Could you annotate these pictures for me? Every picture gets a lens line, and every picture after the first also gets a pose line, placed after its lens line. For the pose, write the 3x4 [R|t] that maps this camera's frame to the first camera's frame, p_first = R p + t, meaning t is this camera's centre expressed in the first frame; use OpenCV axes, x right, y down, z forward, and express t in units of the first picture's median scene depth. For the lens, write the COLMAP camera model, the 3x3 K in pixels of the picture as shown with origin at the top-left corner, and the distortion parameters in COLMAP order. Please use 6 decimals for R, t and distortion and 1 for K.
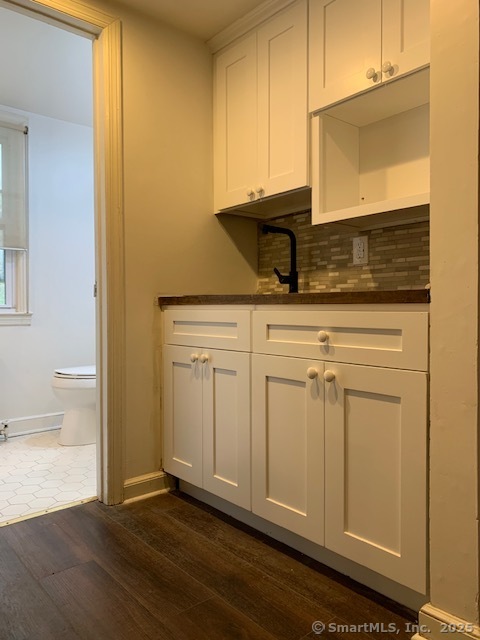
lens RADIAL K [[486.7, 0, 240.5], [0, 486.7, 314.7], [0, 0, 1]] dist [0.044500, -0.040994]
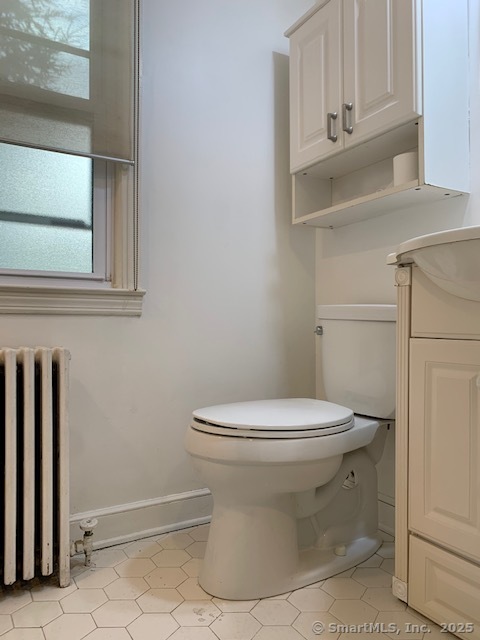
lens RADIAL K [[486.7, 0, 245.6], [0, 486.7, 322.4], [0, 0, 1]] dist [0.044500, -0.040994]
pose [[0.986412, 0.002505, -0.164269, -0.248223], [-0.006954, 0.999624, -0.026518, 0.040193], [0.164141, 0.027300, 0.986059, 0.545094]]
